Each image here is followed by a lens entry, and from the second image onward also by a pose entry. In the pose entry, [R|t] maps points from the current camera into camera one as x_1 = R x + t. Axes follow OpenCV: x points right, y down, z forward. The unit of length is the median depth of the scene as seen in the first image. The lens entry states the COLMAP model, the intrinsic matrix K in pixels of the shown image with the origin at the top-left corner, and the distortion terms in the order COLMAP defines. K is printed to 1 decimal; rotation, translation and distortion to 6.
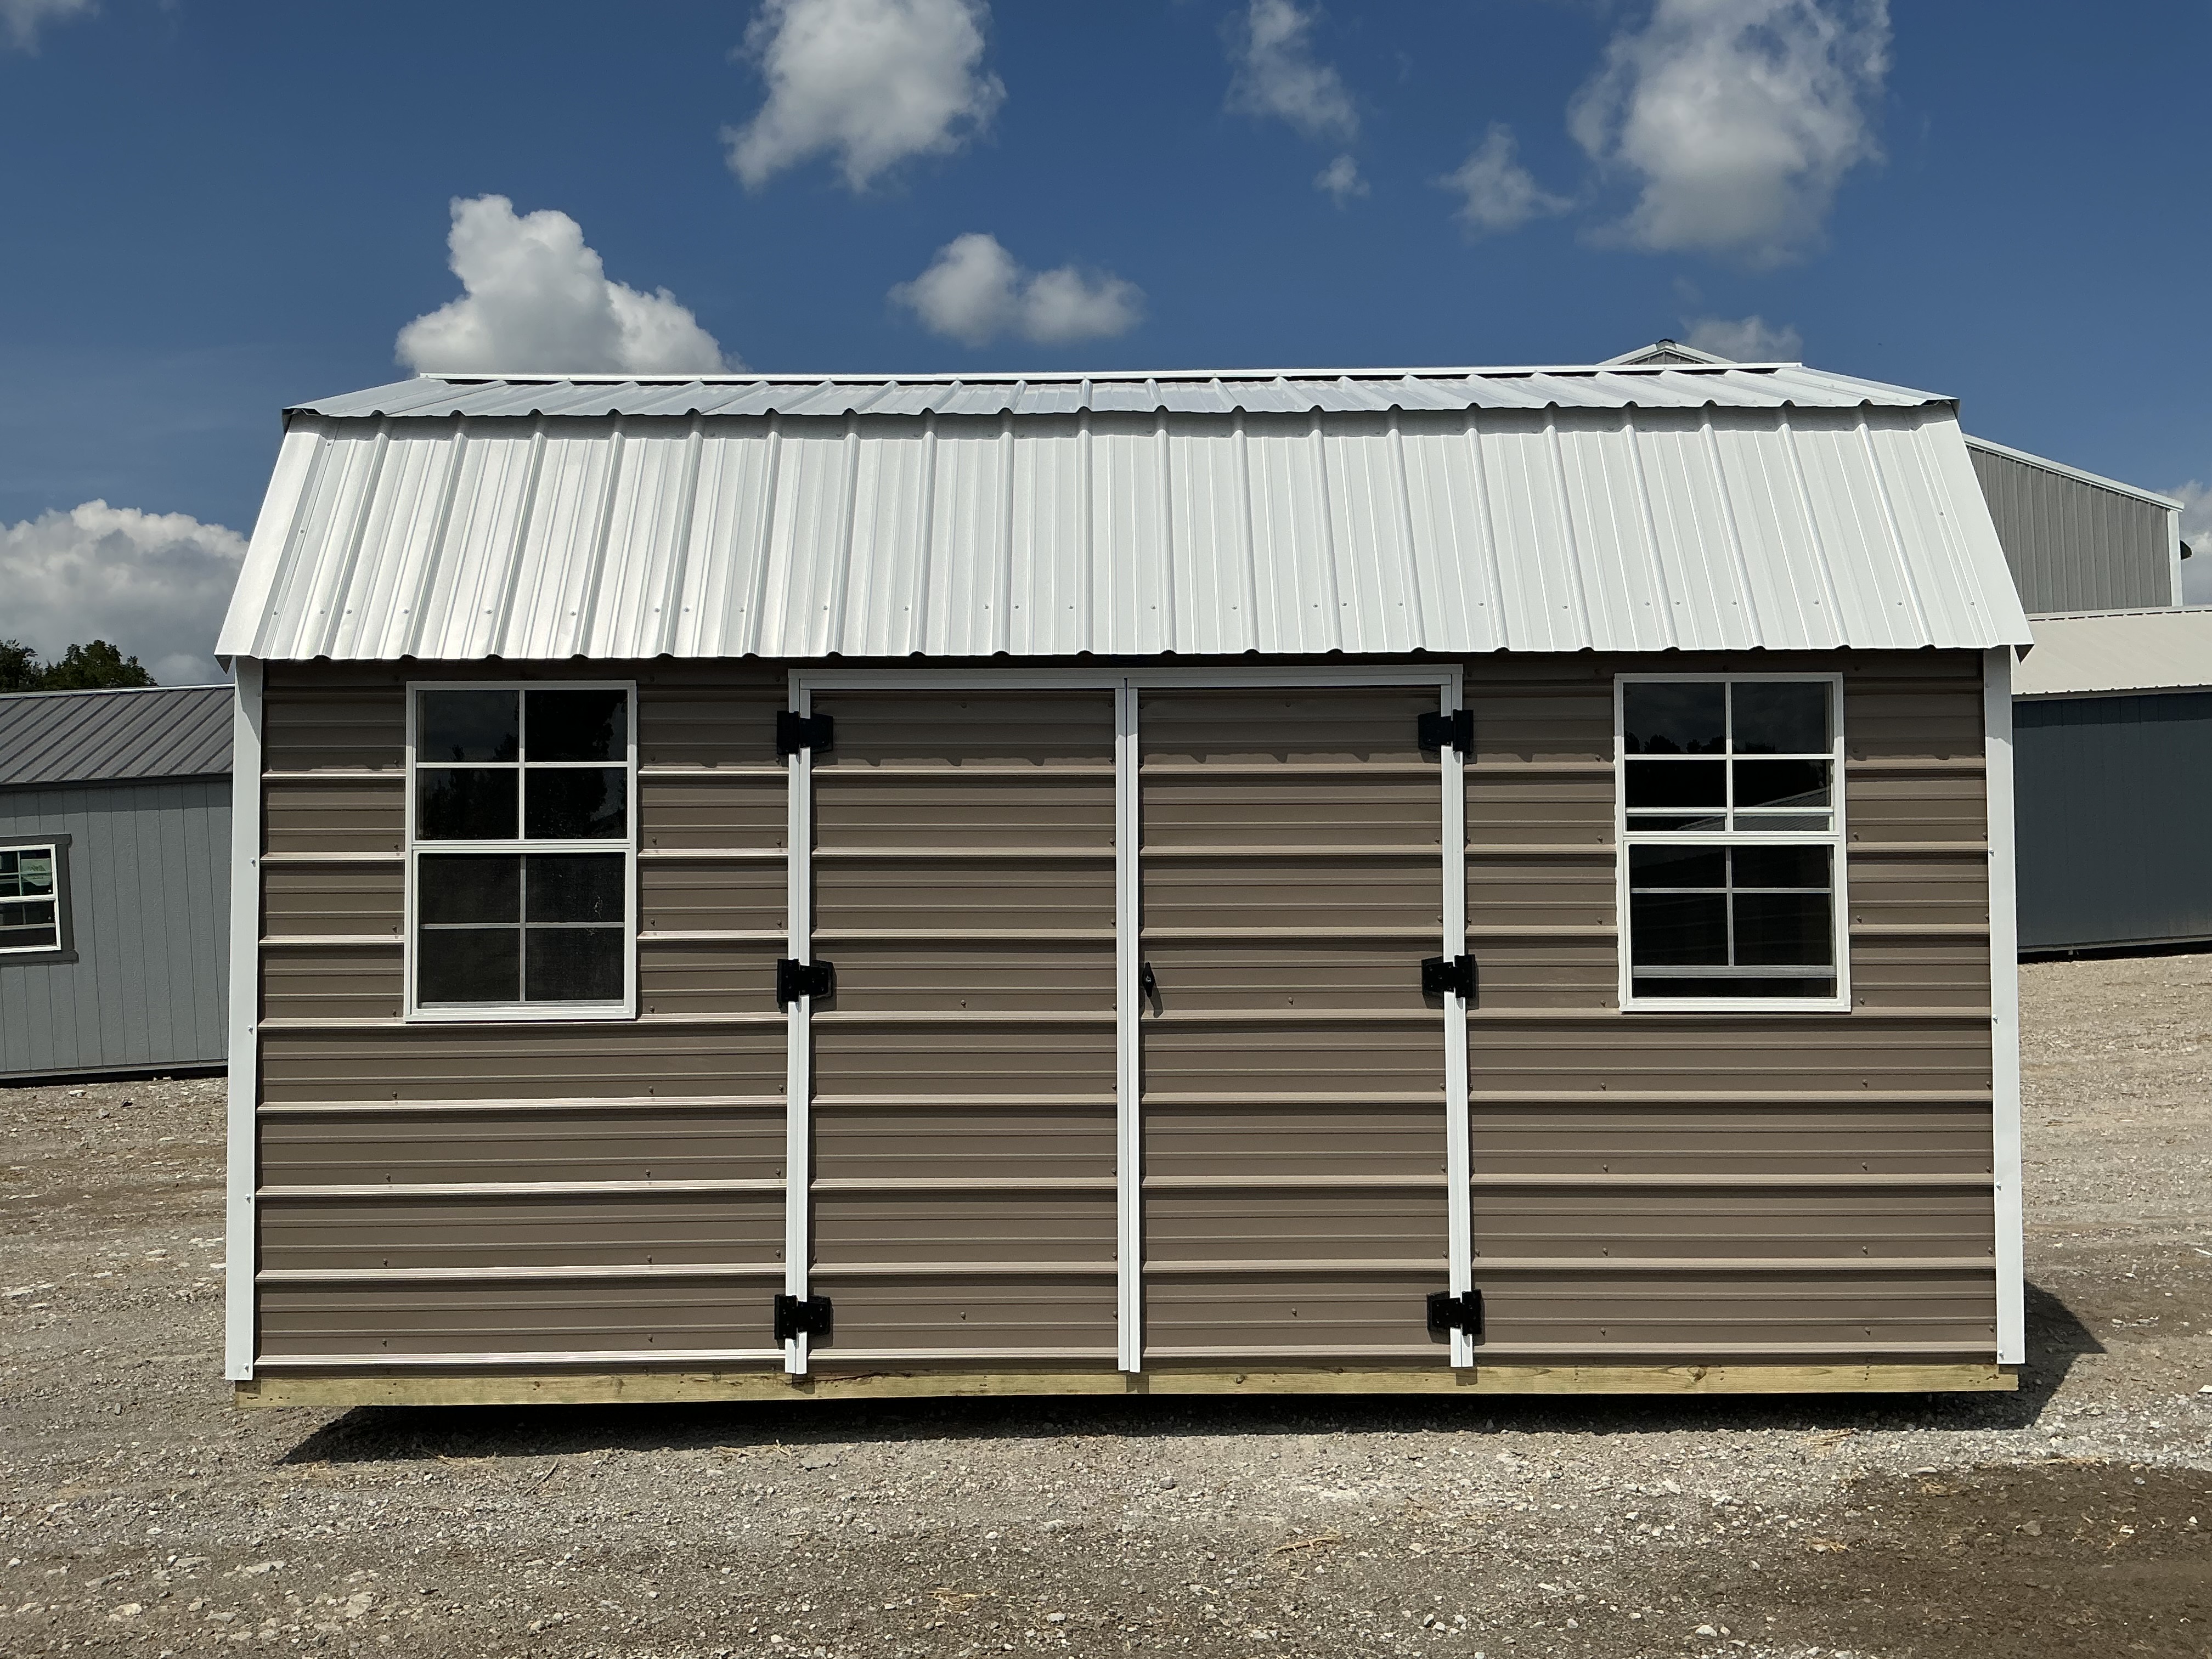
lens RADIAL K [[1857.7, 0, 1106.7], [0, 1857.7, 816.8], [0, 0, 1]] dist [0.082756, -0.140012]
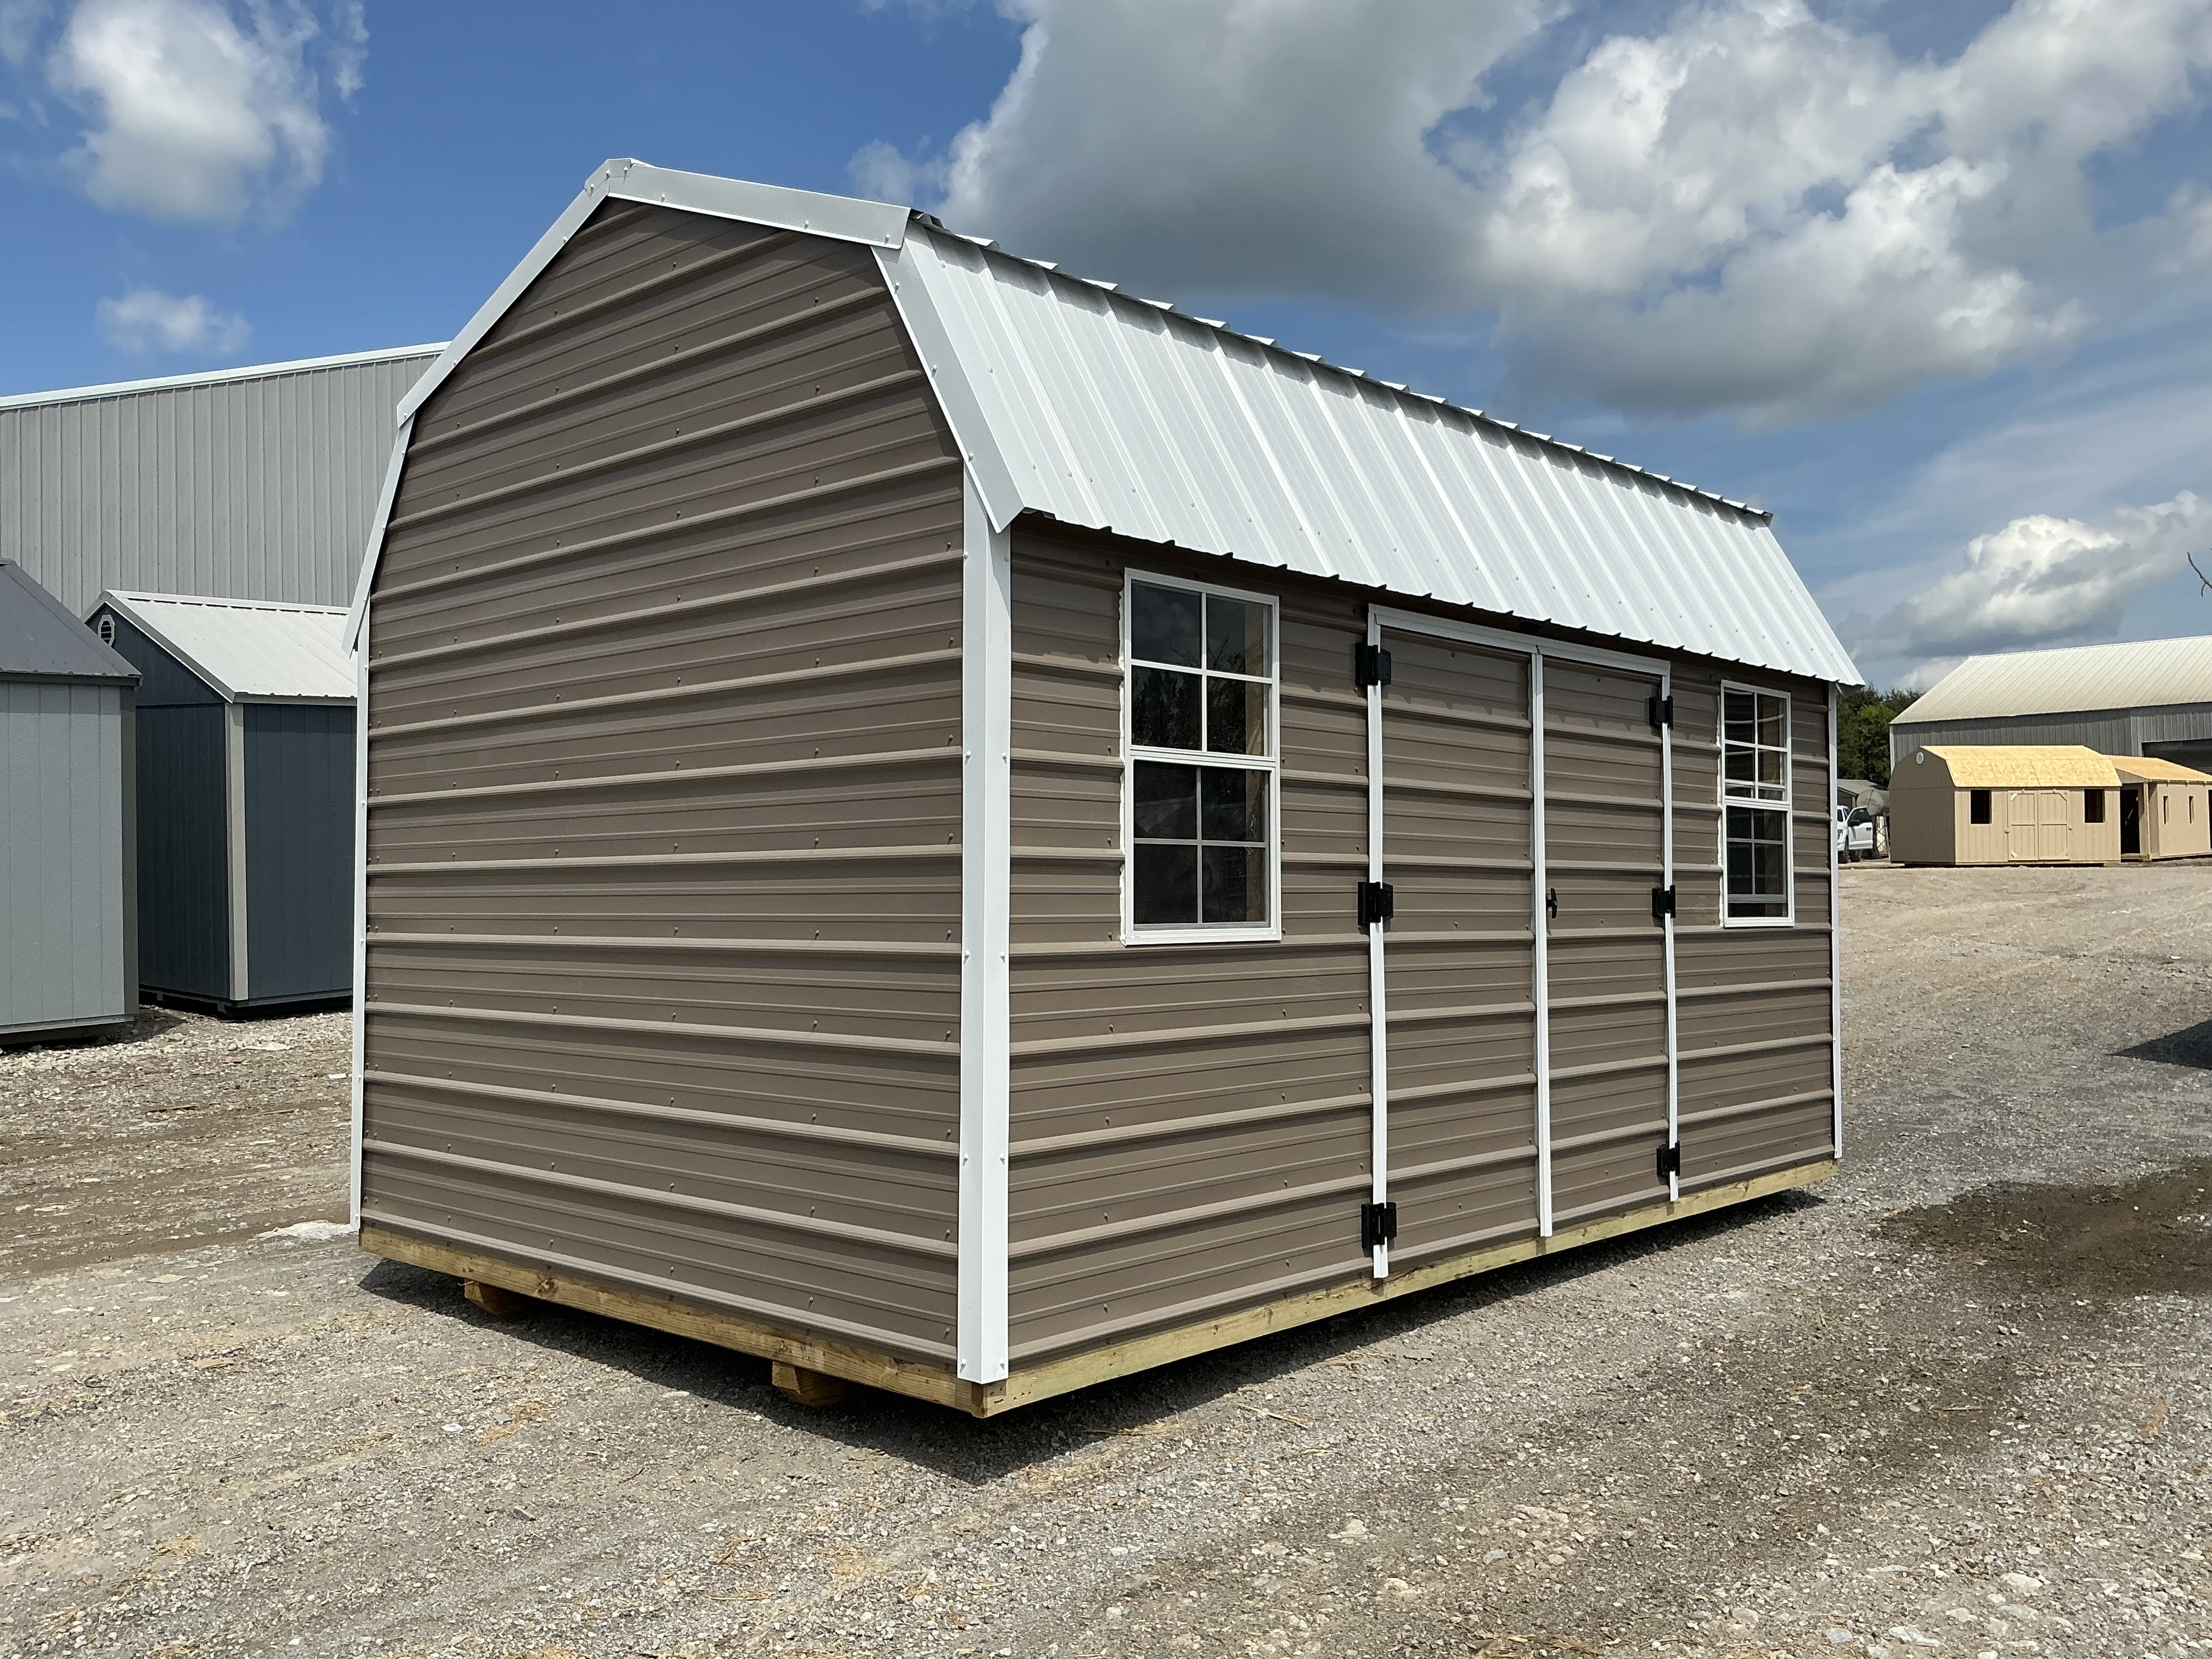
lens RADIAL K [[1845.3, 0, 1106.0], [0, 1845.3, 829.5], [0, 0, 1]] dist [0.086371, -0.145604]
pose [[0.686310, 0.031863, 0.726611, -1.022112], [-0.032125, 0.999393, -0.013482, 0.065770], [-0.726599, -0.014090, 0.686917, 0.399332]]
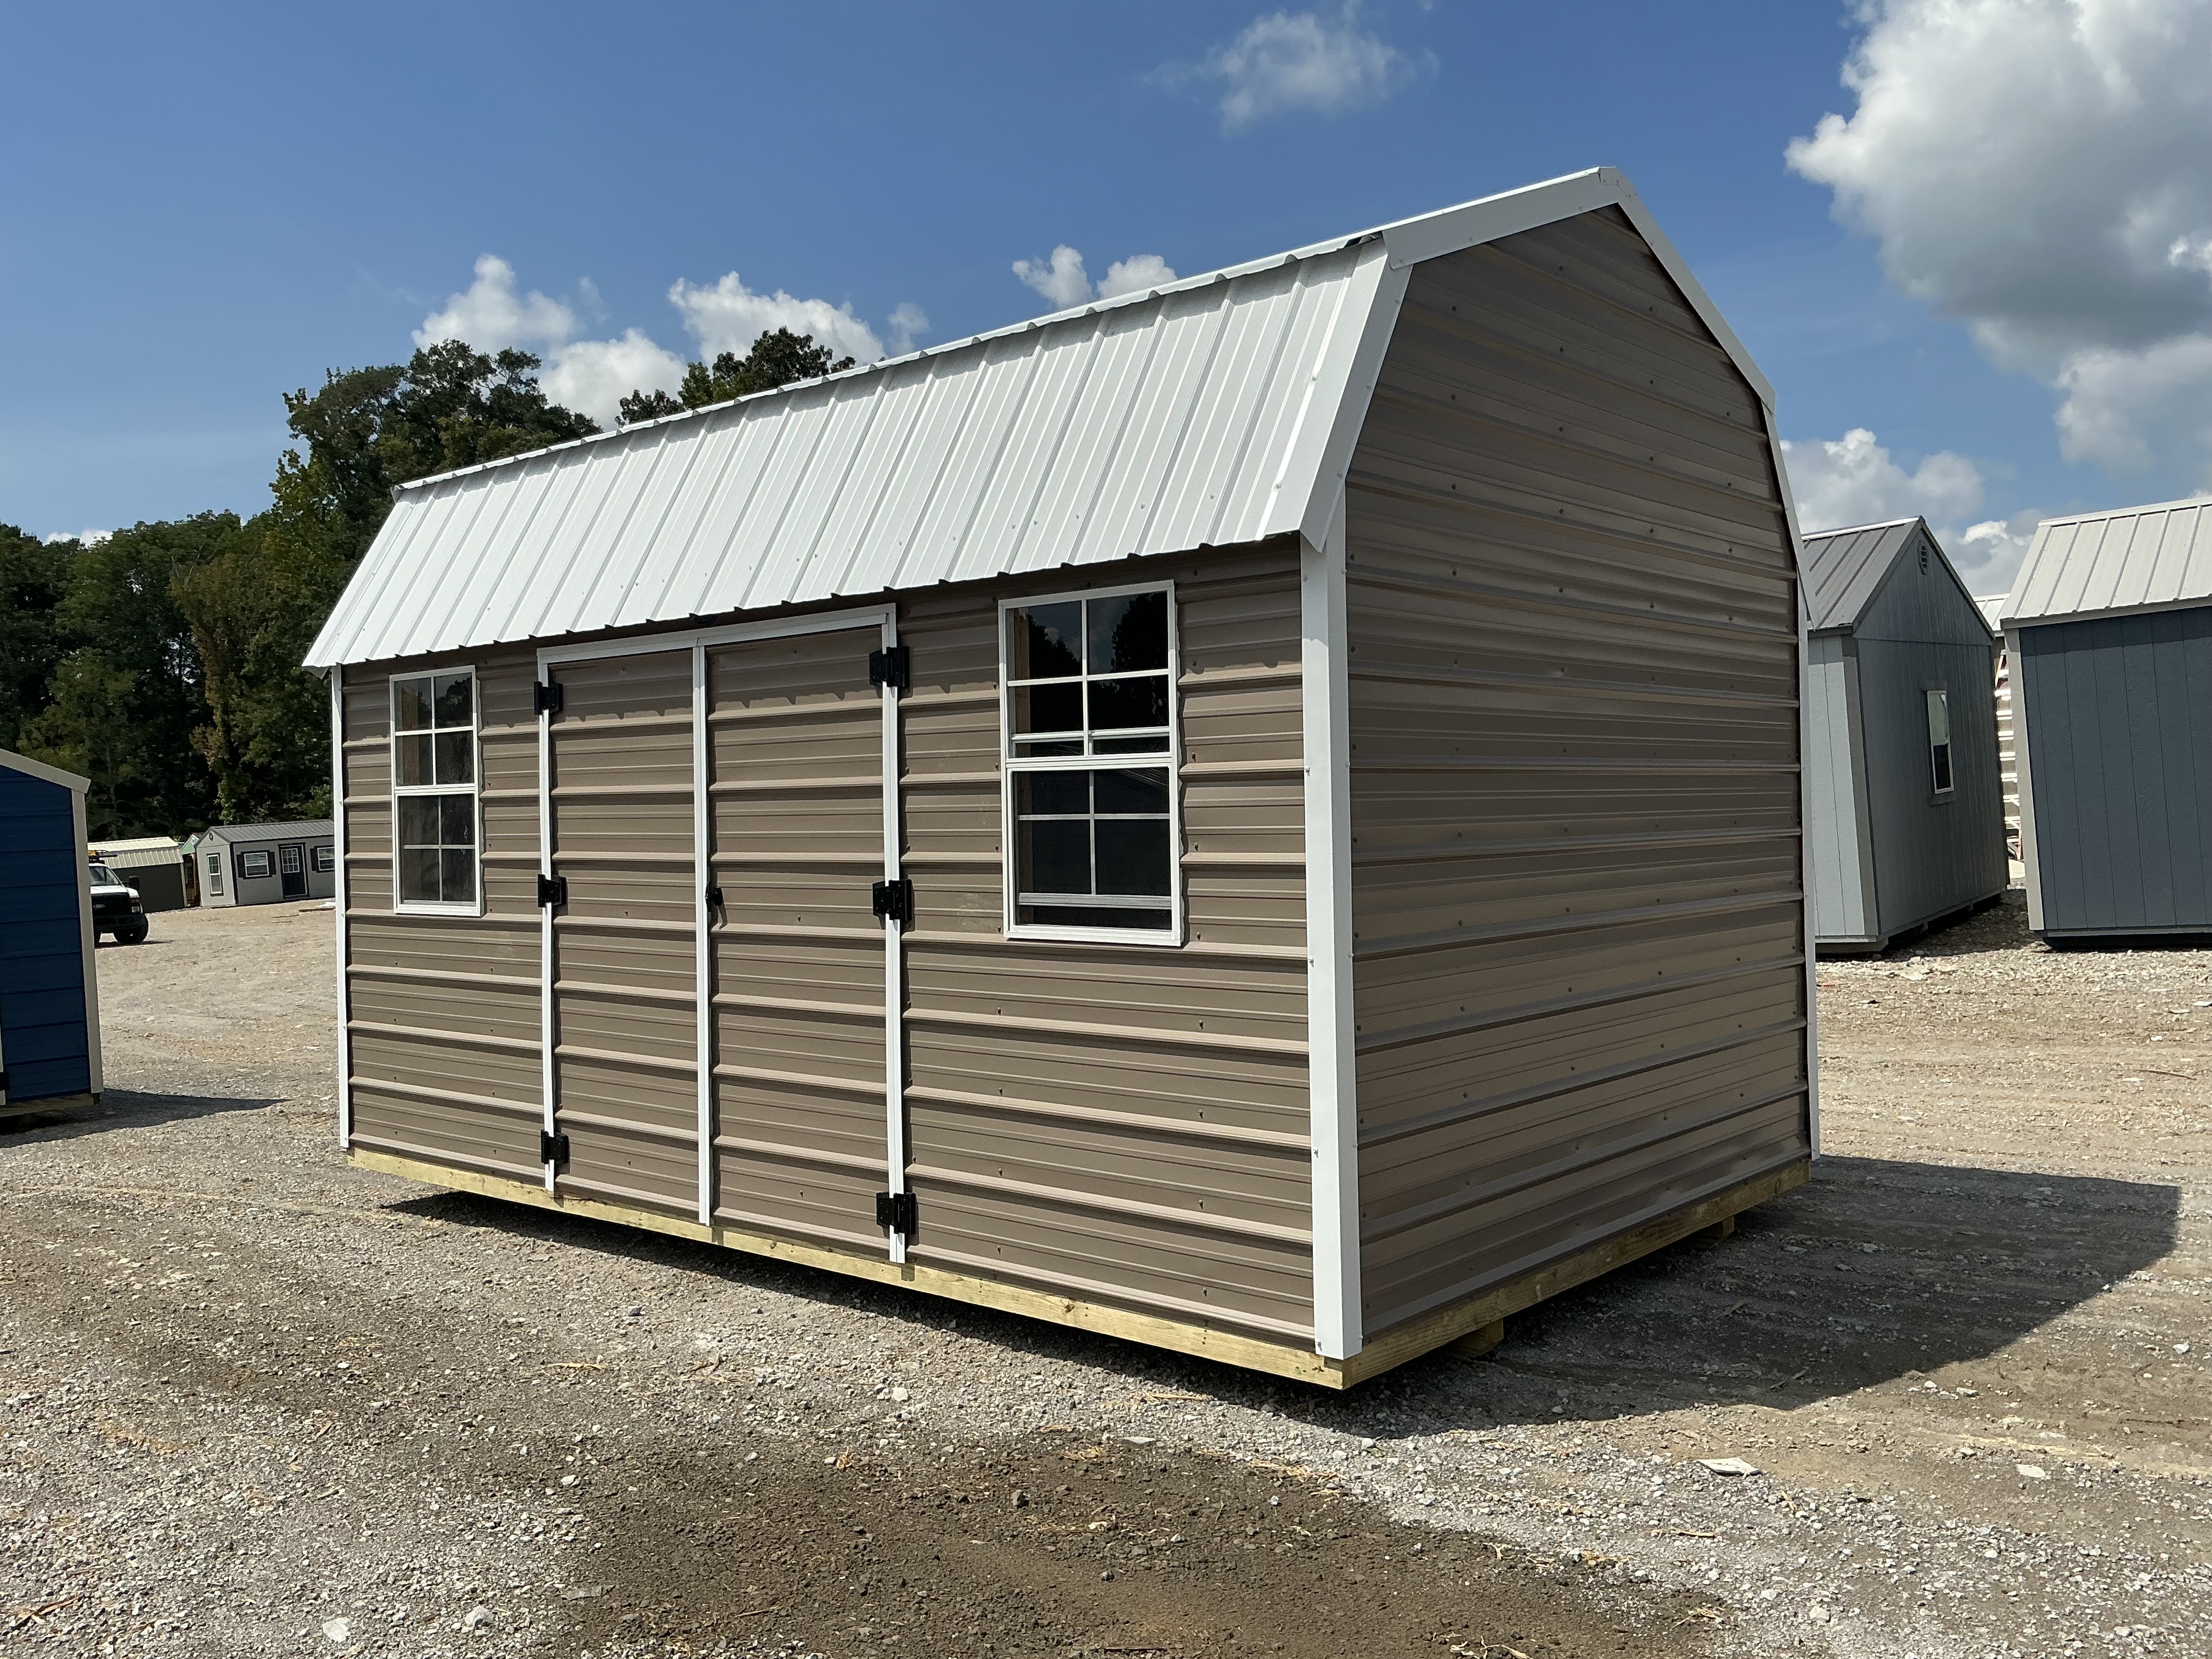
lens RADIAL K [[1845.3, 0, 1106.0], [0, 1845.3, 829.5], [0, 0, 1]] dist [0.086371, -0.145604]
pose [[0.747467, -0.000841, -0.664298, 0.978312], [0.038989, 0.998331, 0.042607, 0.005700], [0.663153, -0.057748, 0.746253, 0.299423]]
